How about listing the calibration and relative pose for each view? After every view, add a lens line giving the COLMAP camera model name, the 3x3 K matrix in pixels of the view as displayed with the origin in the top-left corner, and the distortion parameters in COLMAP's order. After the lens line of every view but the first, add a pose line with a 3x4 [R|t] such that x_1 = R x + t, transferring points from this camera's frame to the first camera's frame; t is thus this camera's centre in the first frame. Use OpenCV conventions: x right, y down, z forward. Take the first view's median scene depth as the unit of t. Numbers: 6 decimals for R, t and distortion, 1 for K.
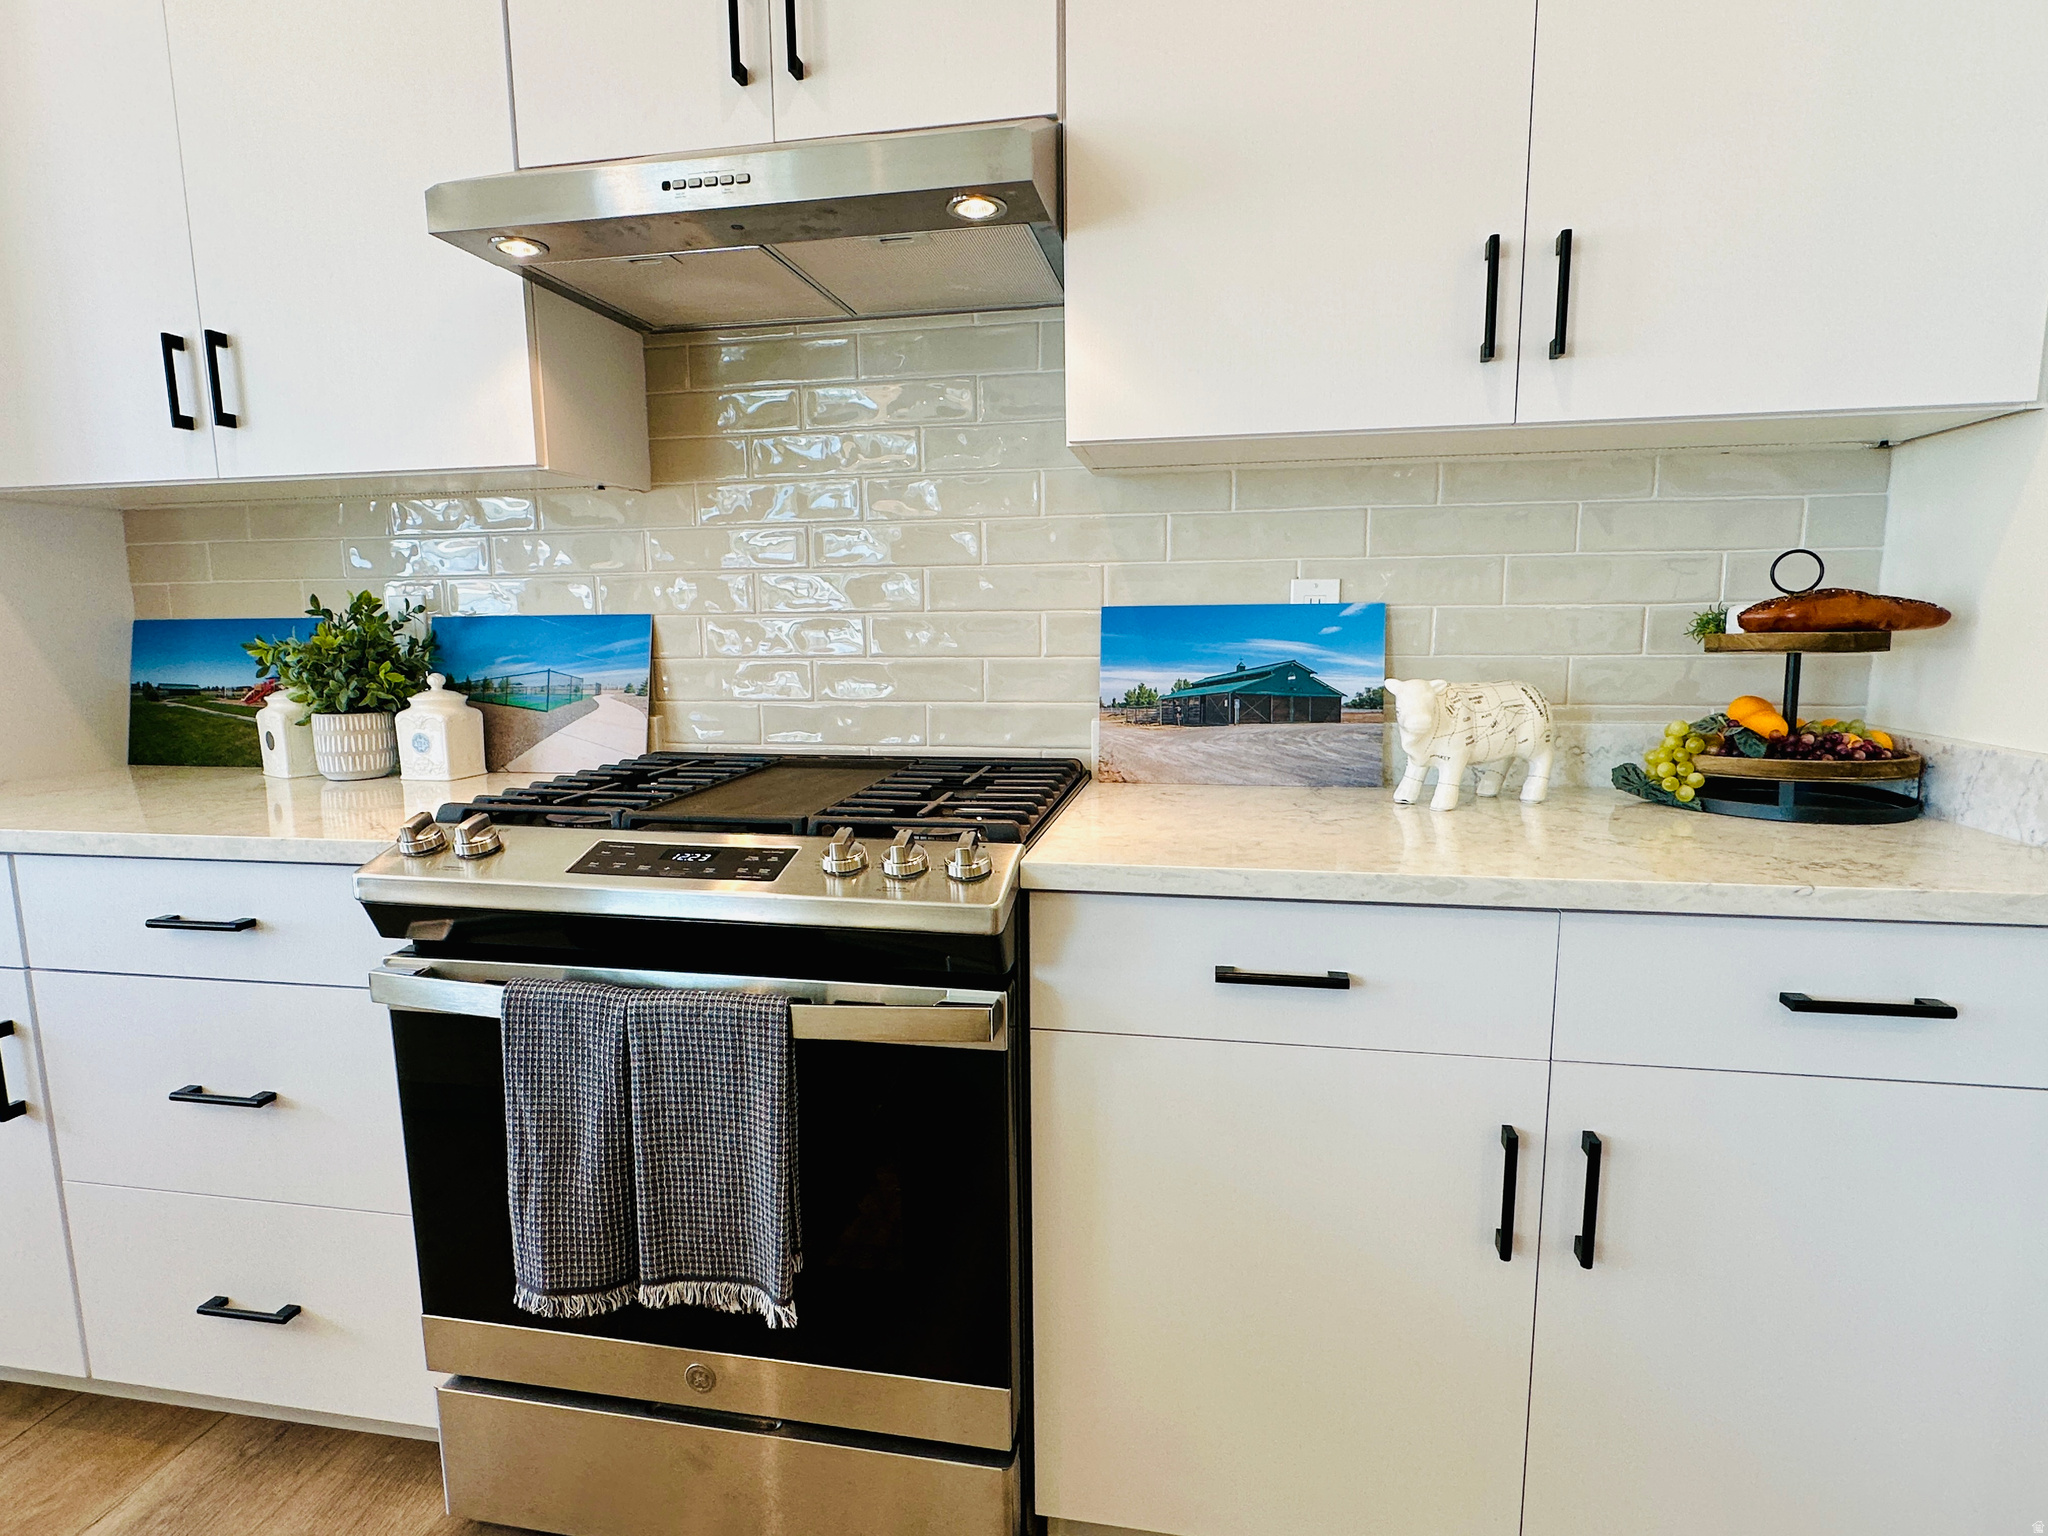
lens RADIAL K [[1096.8, 0, 1024.0], [0, 1096.8, 768.0], [0, 0, 1]] dist [-0.003862, 0.000408]
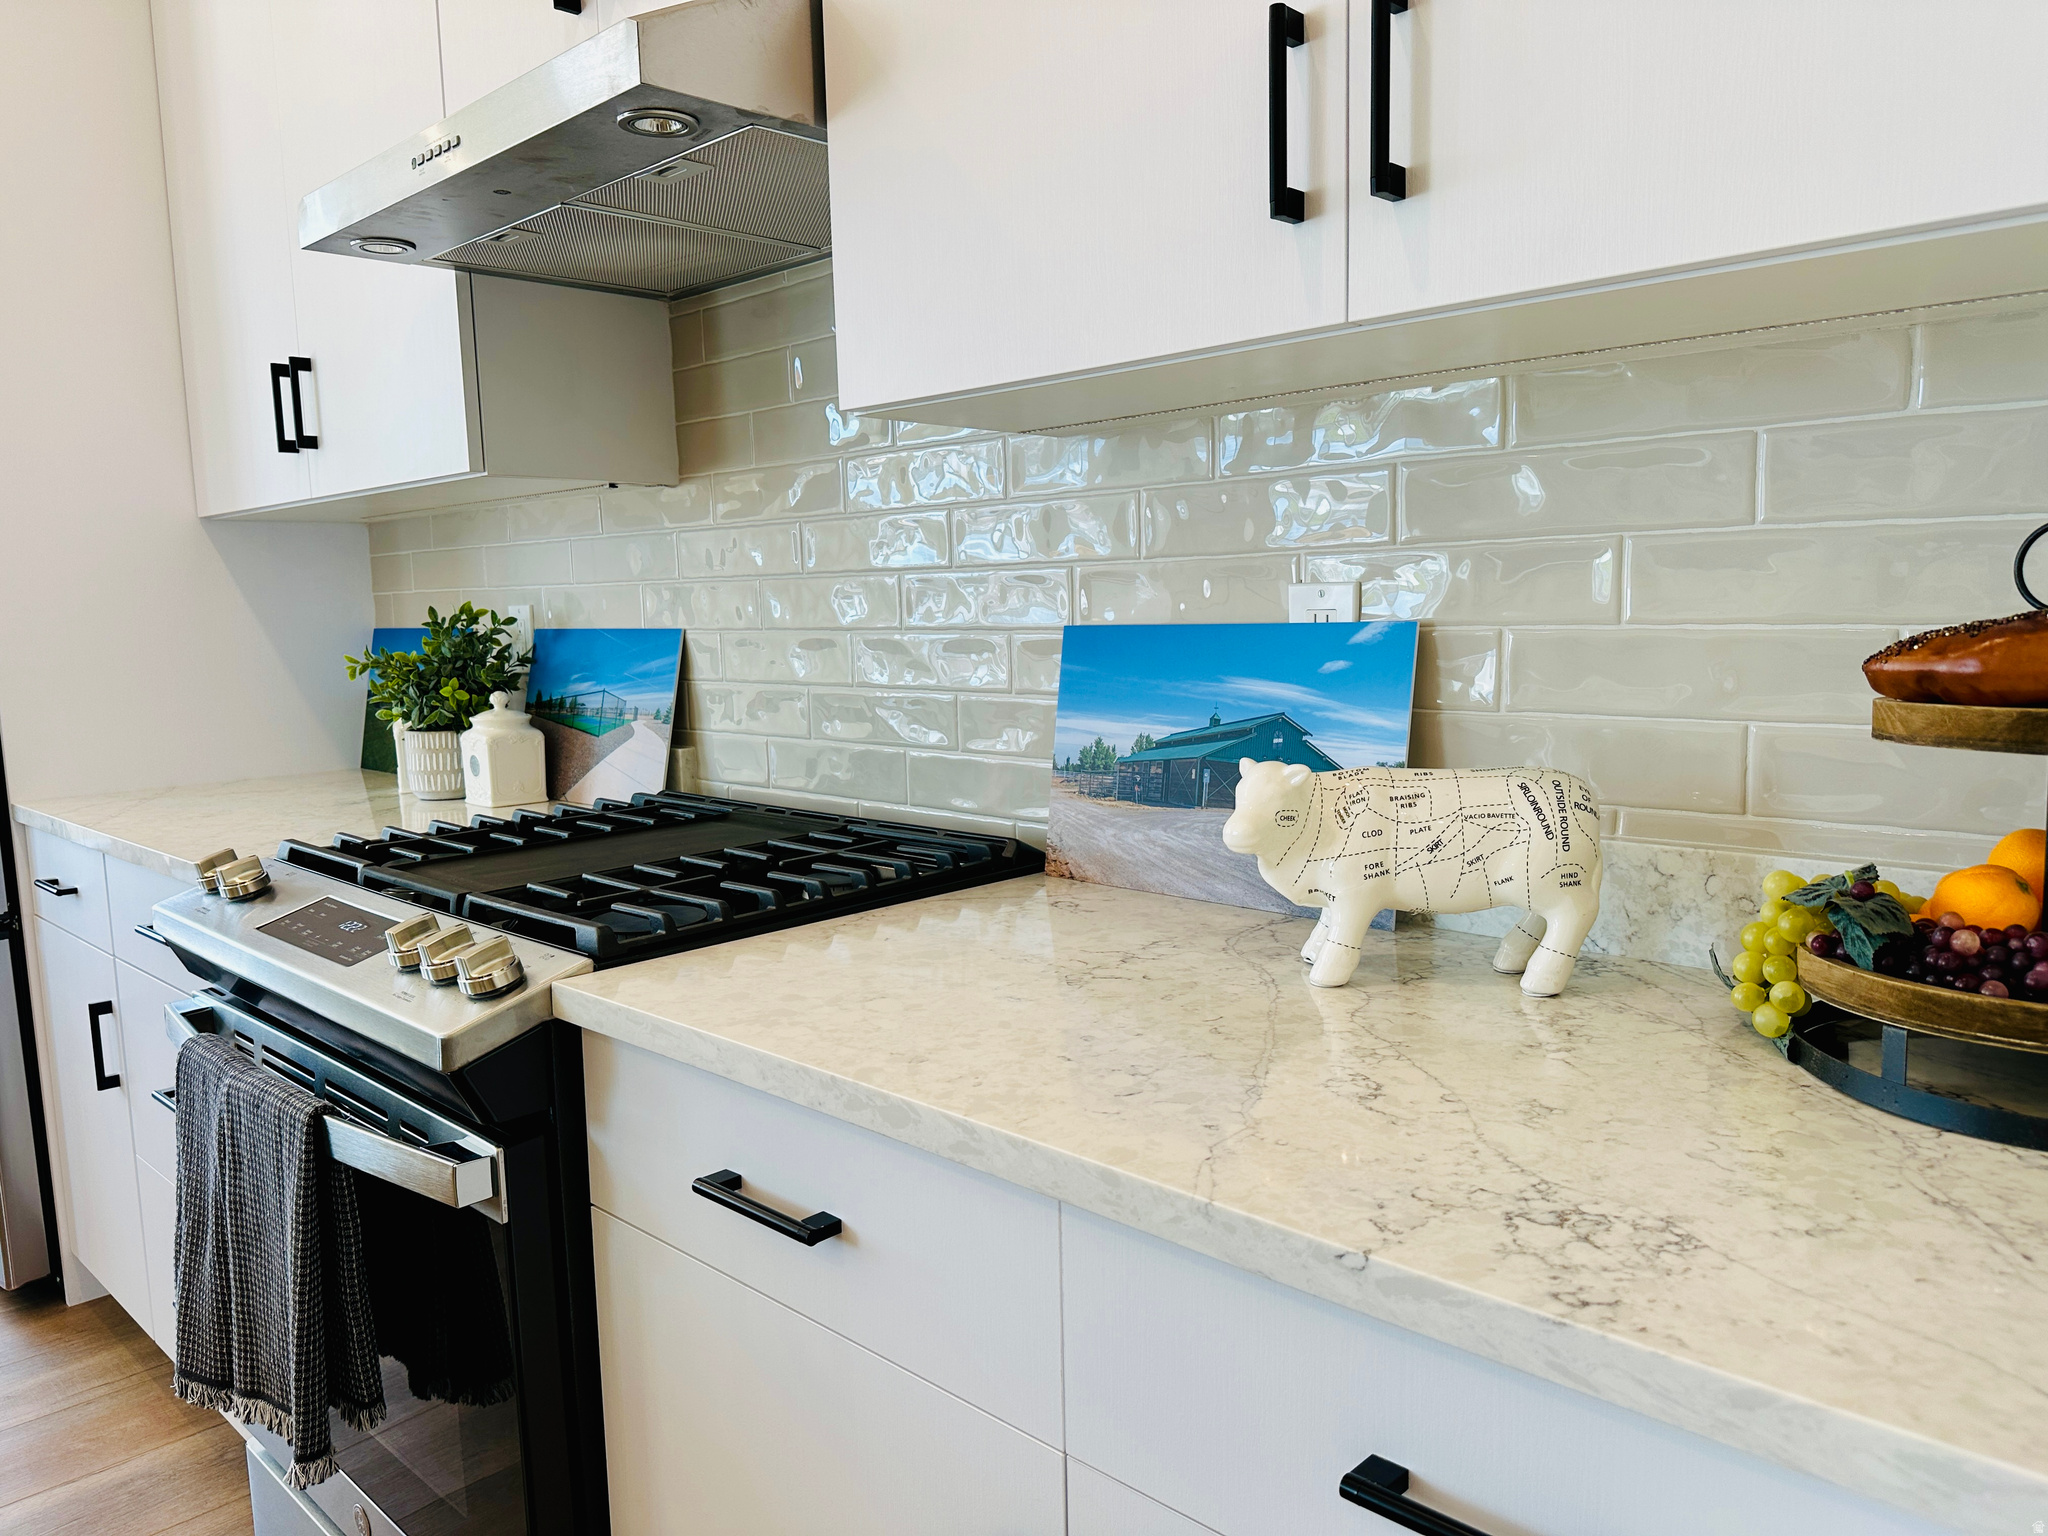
lens RADIAL K [[1429.7, 0, 1024.0], [0, 1429.7, 768.0], [0, 0, 1]] dist [0.135184, -0.201827]
pose [[0.841704, 0.054090, -0.537223, 0.546492], [-0.059787, 0.998188, 0.006831, -0.060978], [0.536619, 0.026369, 0.843412, 0.215444]]
